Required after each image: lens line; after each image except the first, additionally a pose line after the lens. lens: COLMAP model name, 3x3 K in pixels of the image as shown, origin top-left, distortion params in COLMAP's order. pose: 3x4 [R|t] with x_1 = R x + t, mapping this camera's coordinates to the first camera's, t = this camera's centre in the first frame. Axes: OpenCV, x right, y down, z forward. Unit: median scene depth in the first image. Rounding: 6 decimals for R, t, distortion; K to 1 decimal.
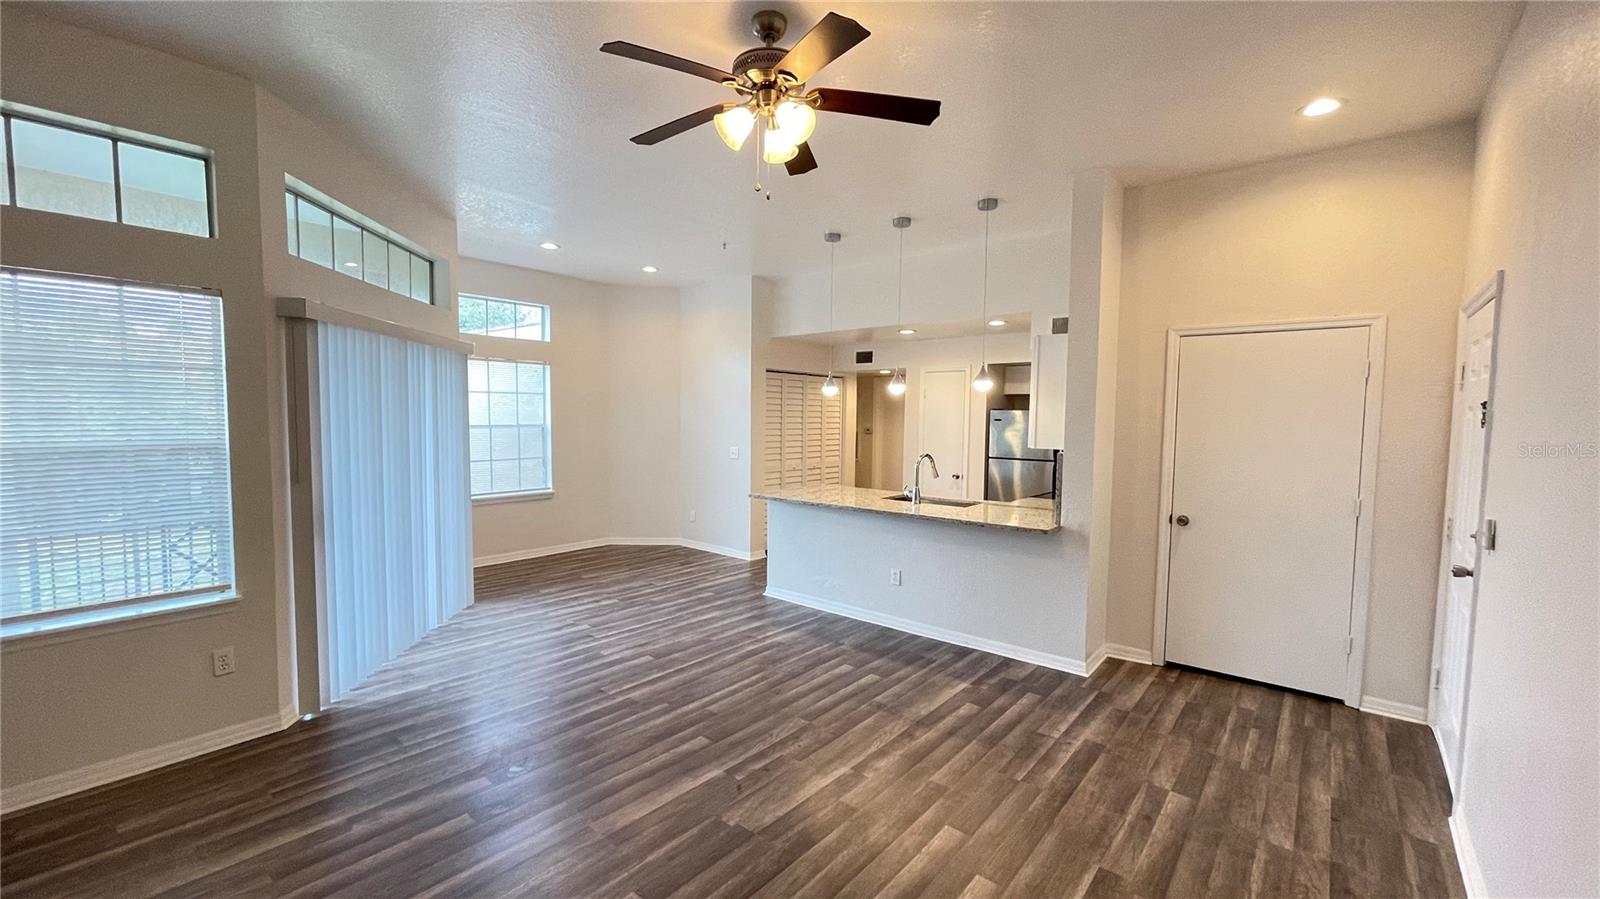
lens RADIAL K [[647.0, 0, 794.3], [0, 647.0, 451.1], [0, 0, 1]] dist [-0.002699, 0.000075]
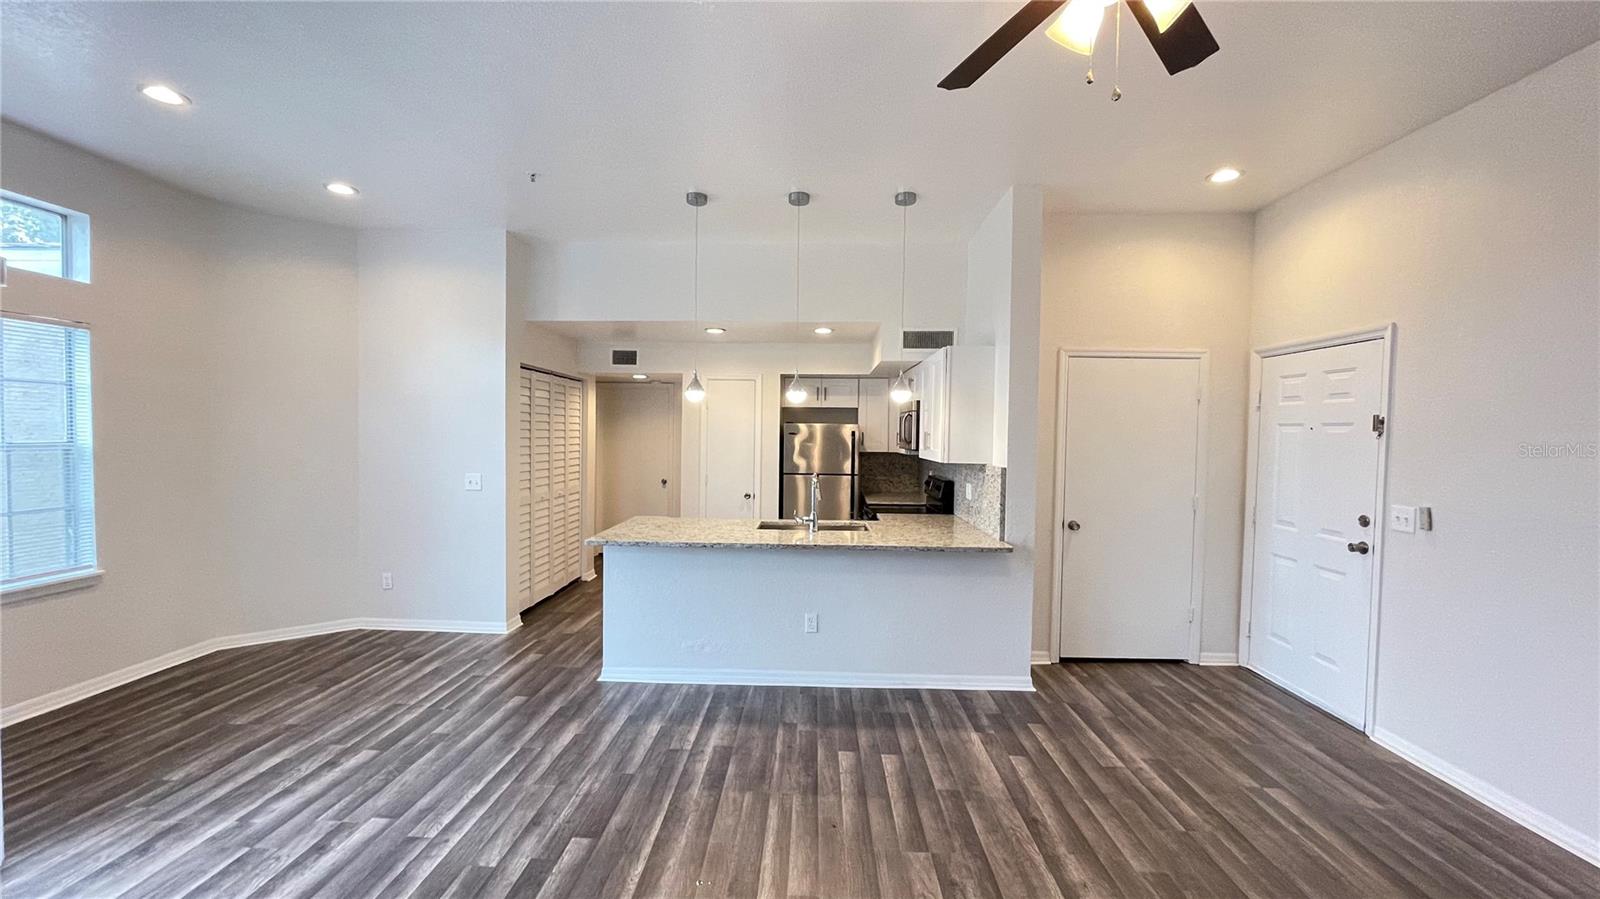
lens RADIAL K [[647.0, 0, 794.3], [0, 647.0, 451.1], [0, 0, 1]] dist [-0.002699, 0.000075]
pose [[0.786676, -0.017317, 0.617123, -0.397310], [0.031289, 0.999440, -0.011841, -0.017688], [-0.616573, 0.028624, 0.786777, 0.385730]]
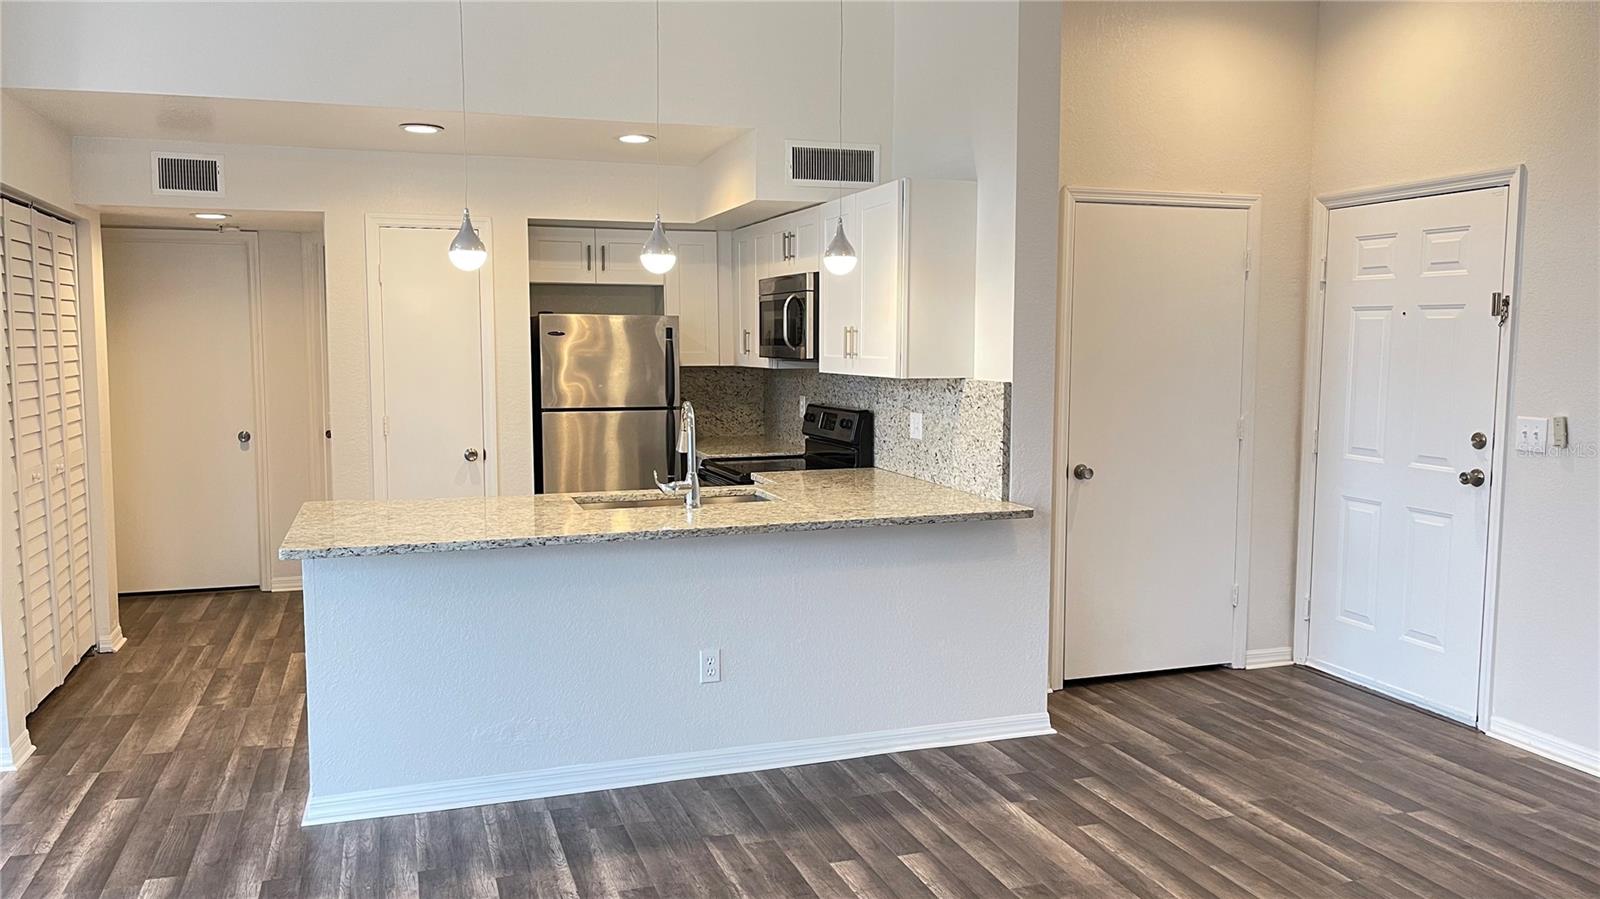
lens RADIAL K [[1214.0, 0, 806.1], [0, 1214.0, 449.5], [0, 0, 1]] dist [0.073802, -0.092702]
pose [[0.516888, -0.088944, 0.851420, -0.591391], [0.056019, 0.995970, 0.070036, -0.021557], [-0.854218, 0.011495, 0.519787, 0.518140]]
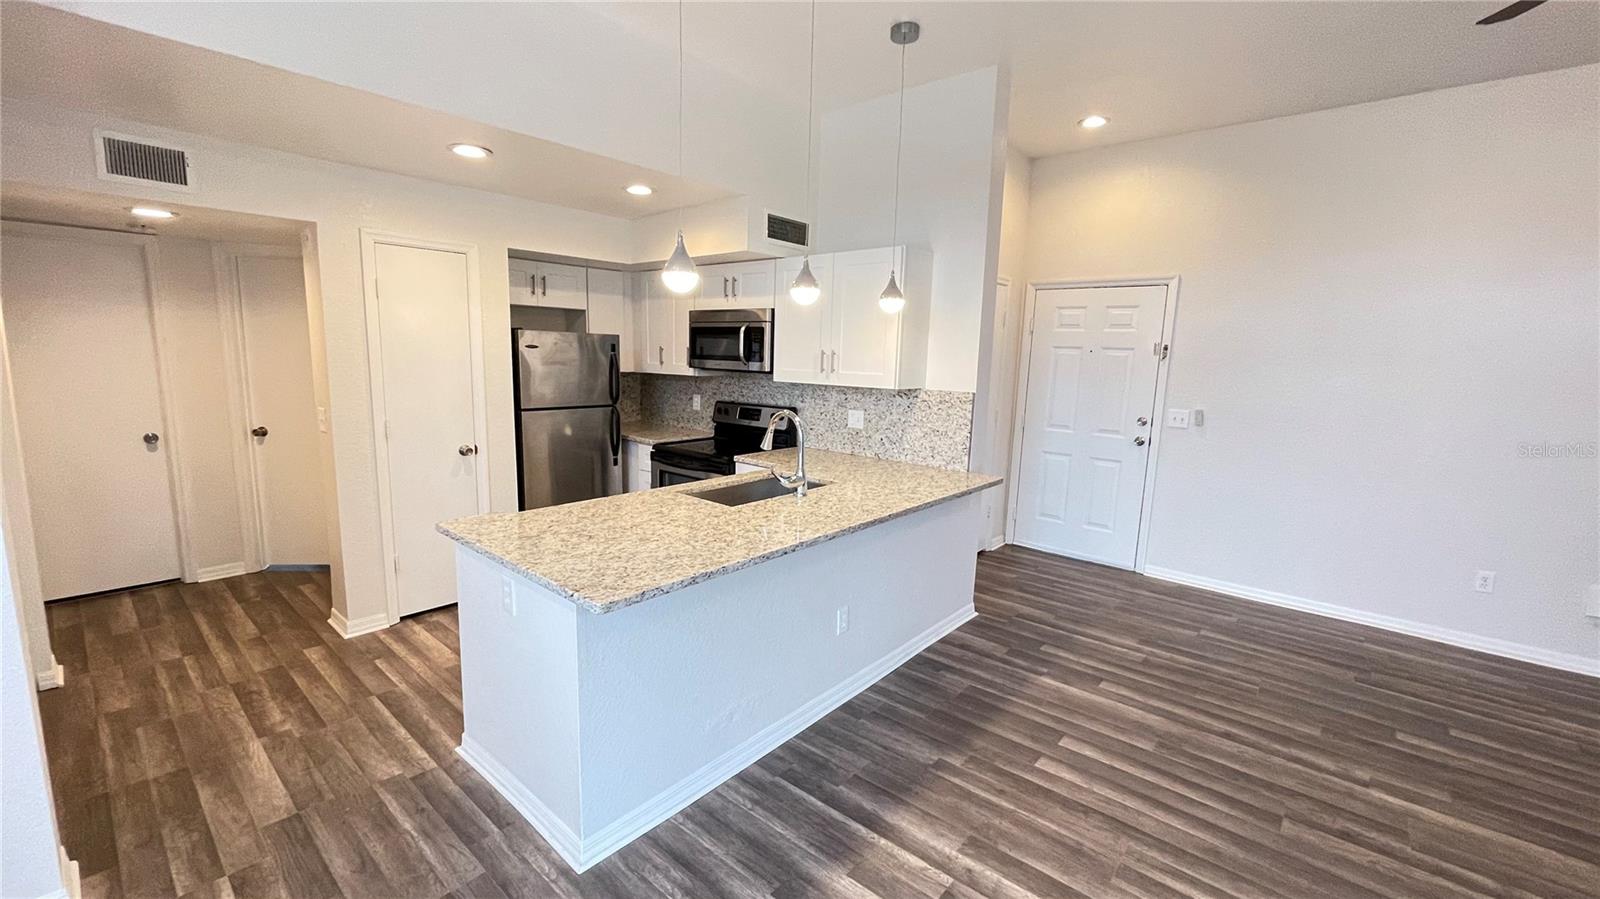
lens RADIAL K [[647.0, 0, 794.3], [0, 647.0, 451.1], [0, 0, 1]] dist [-0.002699, 0.000075]
pose [[0.018075, -0.161786, 0.986660, -0.440742], [0.032419, 0.986398, 0.161149, -0.062112], [-0.999311, 0.029074, 0.023074, 1.111929]]
